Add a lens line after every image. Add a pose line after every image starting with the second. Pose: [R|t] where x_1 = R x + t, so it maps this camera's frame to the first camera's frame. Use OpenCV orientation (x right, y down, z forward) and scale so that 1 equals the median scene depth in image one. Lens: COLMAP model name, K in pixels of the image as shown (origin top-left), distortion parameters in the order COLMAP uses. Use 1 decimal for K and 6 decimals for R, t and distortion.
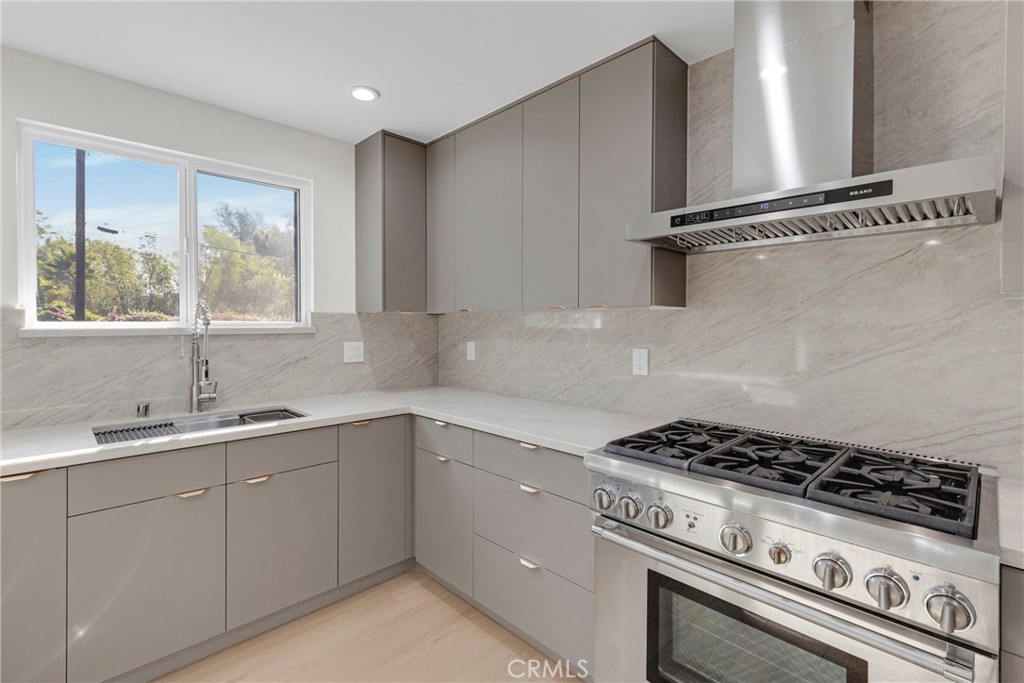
lens RADIAL K [[469.6, 0, 504.9], [0, 469.6, 324.2], [0, 0, 1]] dist [0.015486, 0.000470]
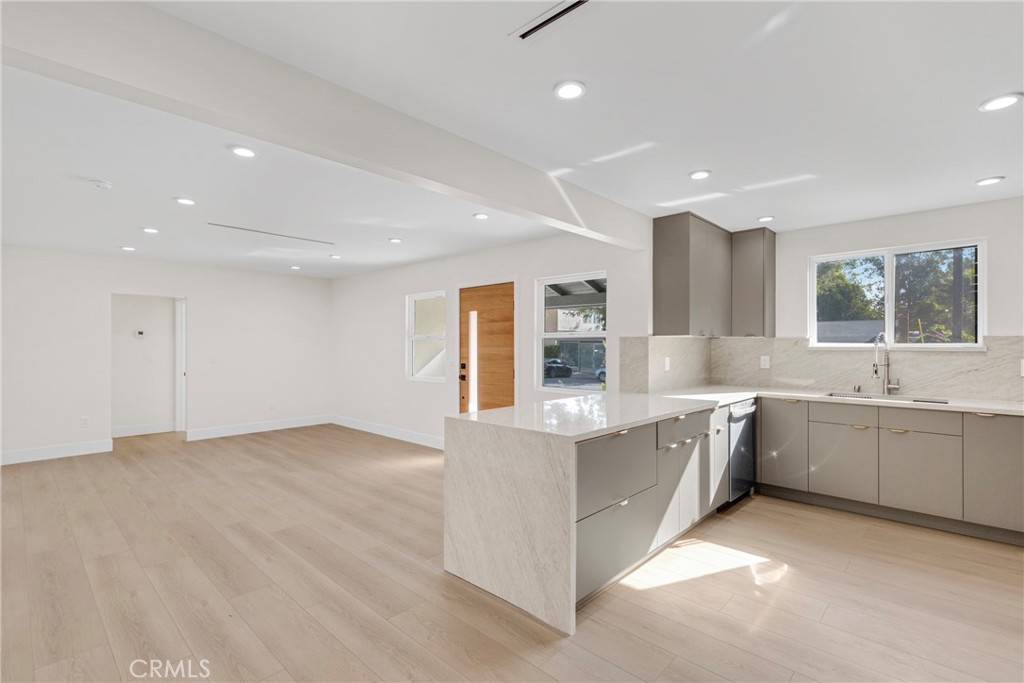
lens RADIAL K [[469.6, 0, 505.7], [0, 469.6, 341.5], [0, 0, 1]] dist [0.015486, 0.000470]
pose [[0.043960, -0.006552, -0.999012, 0.883069], [-0.002177, 0.999975, -0.006654, 0.003313], [0.999031, 0.002467, 0.043945, -0.412159]]
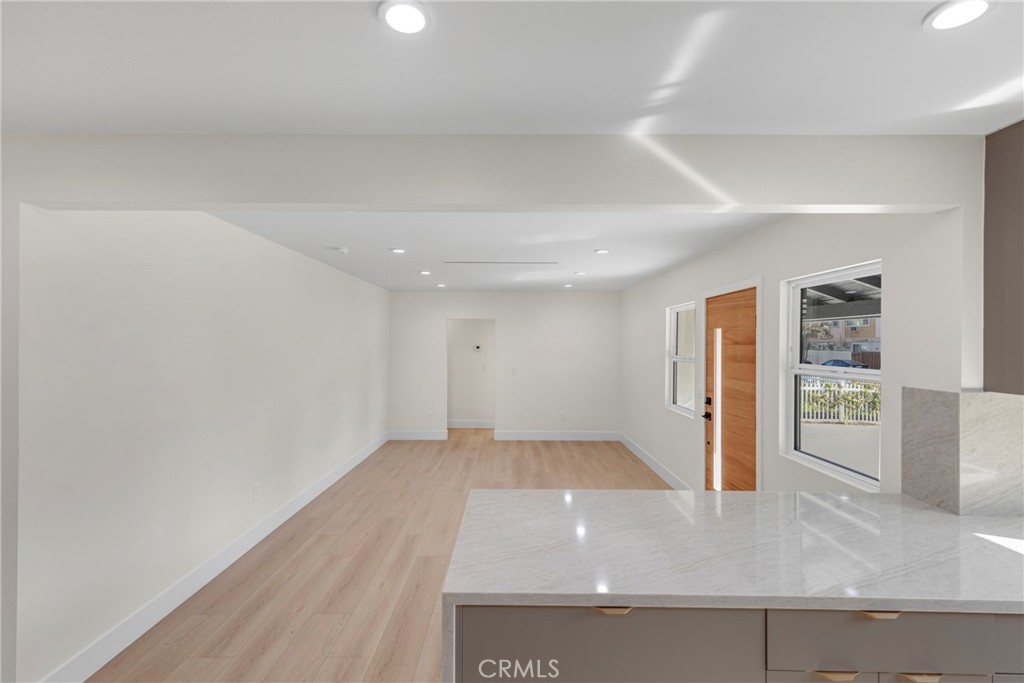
lens RADIAL K [[469.6, 0, 509.6], [0, 469.6, 342.8], [0, 0, 1]] dist [0.015486, 0.000470]
pose [[-0.694000, -0.001906, -0.719972, 0.376780], [-0.004967, 0.999985, 0.002141, -0.098840], [0.719958, 0.005062, -0.693999, 0.123564]]
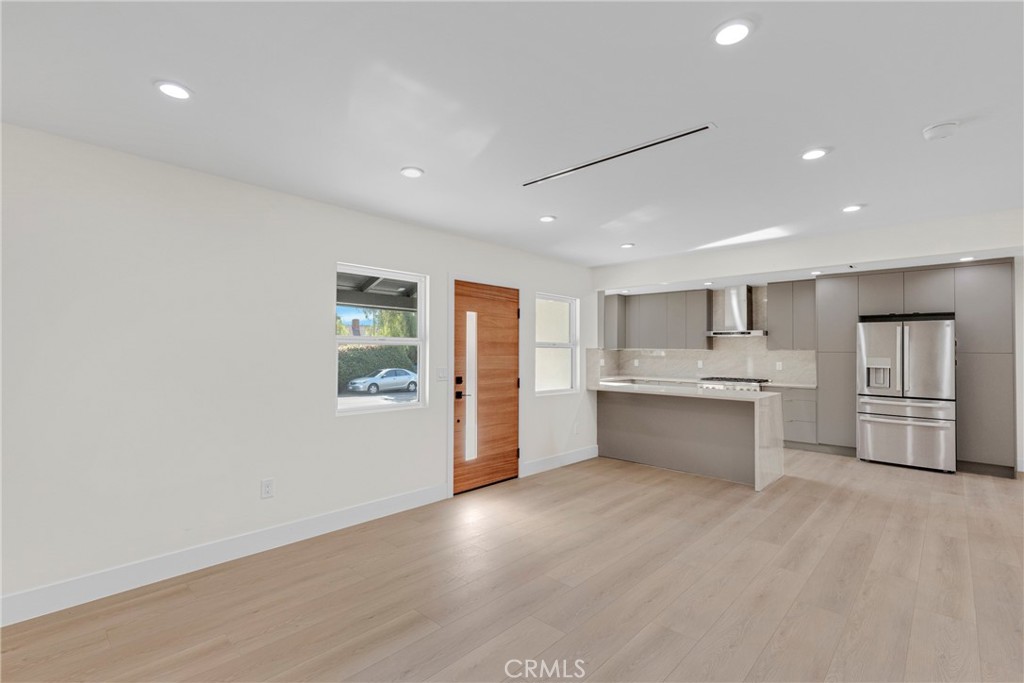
lens RADIAL K [[469.6, 0, 510.2], [0, 469.6, 341.5], [0, 0, 1]] dist [0.015486, 0.000470]
pose [[0.998279, 0.009943, 0.057801, -1.193843], [-0.008519, 0.999655, -0.024830, 0.003449], [-0.058028, 0.024295, 0.998019, -2.198225]]
